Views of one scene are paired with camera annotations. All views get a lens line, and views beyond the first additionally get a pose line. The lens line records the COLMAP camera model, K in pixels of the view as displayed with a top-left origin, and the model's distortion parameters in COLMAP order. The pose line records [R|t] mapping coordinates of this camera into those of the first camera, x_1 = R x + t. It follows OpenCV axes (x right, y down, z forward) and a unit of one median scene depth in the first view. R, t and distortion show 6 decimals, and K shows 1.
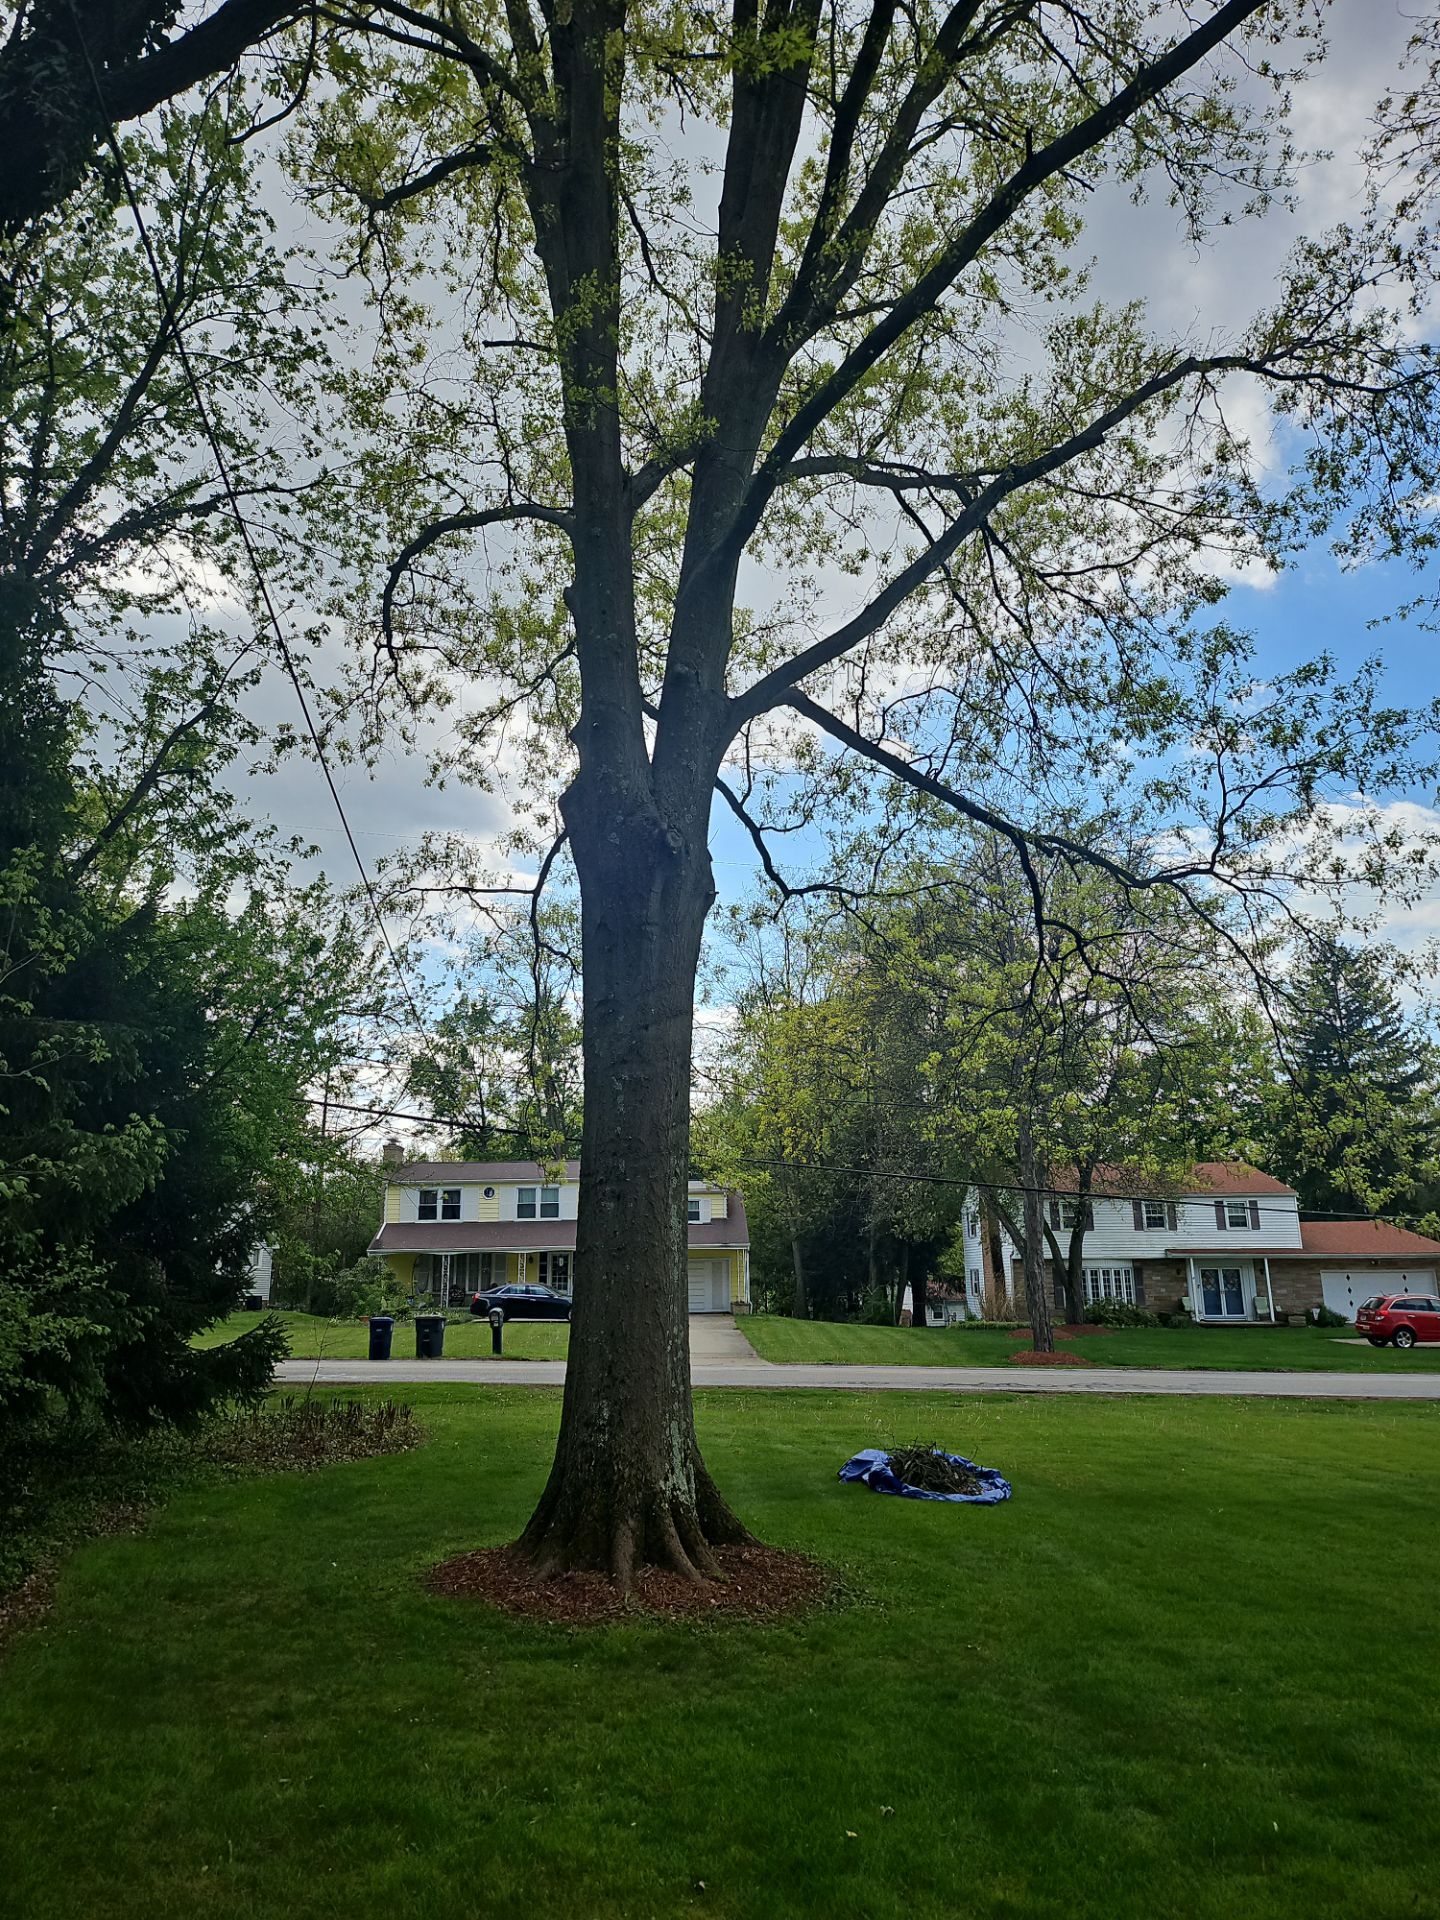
lens RADIAL K [[1327.5, 0, 747.6], [0, 1327.5, 957.1], [0, 0, 1]] dist [0.063217, -0.075861]
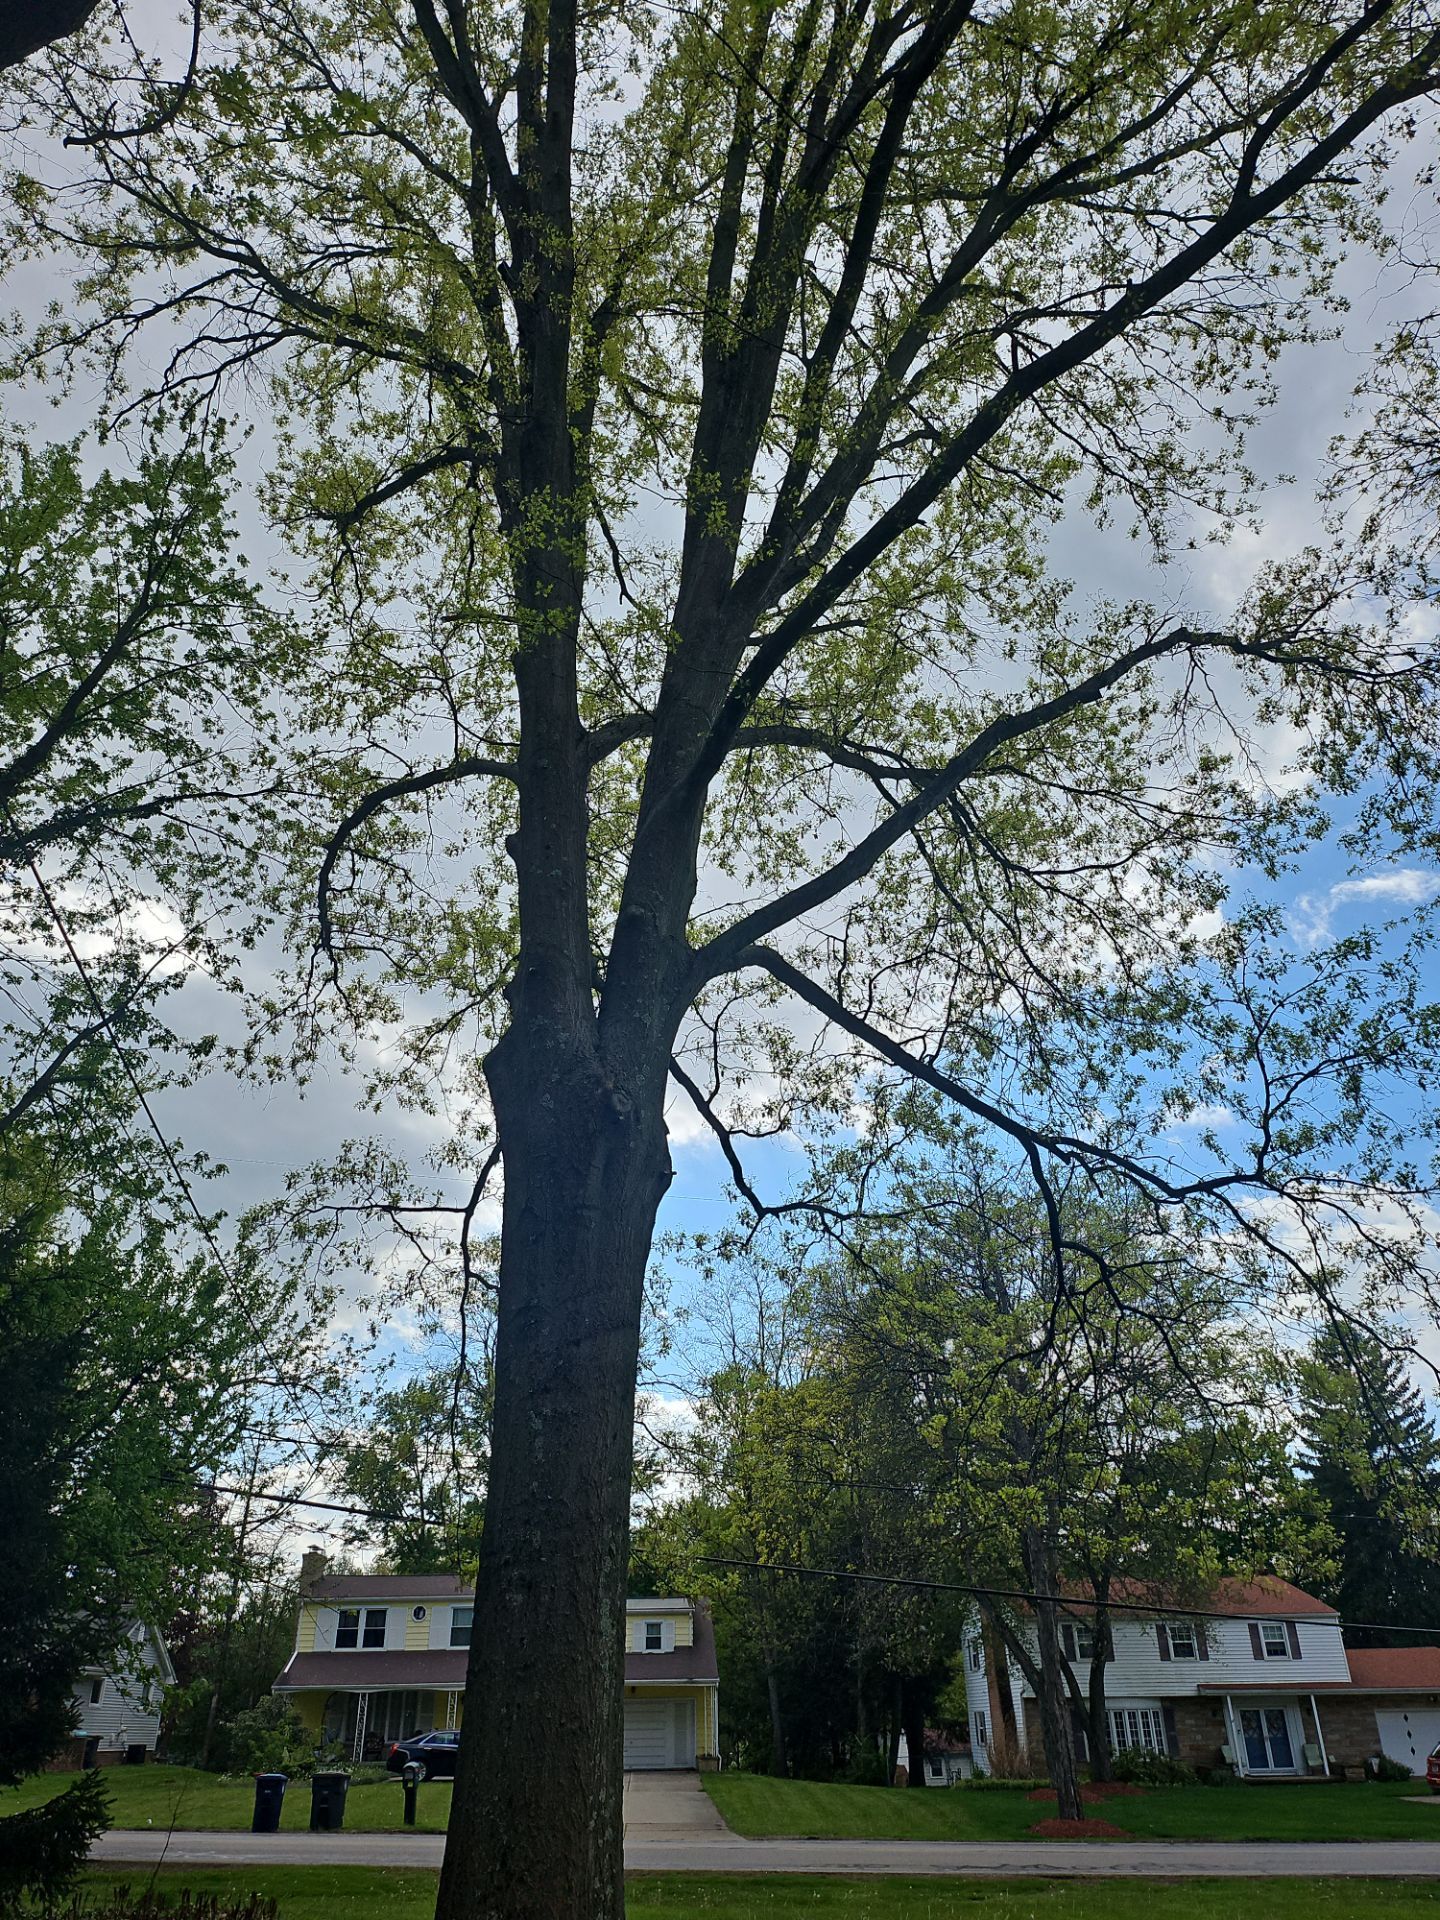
lens RADIAL K [[1332.3, 0, 733.0], [0, 1332.3, 958.9], [0, 0, 1]] dist [0.067542, -0.081618]
pose [[0.999950, 0.003894, 0.009158, 0.002656], [-0.001212, 0.961074, -0.276290, 0.028740], [-0.009878, 0.276265, 0.961031, 0.105104]]
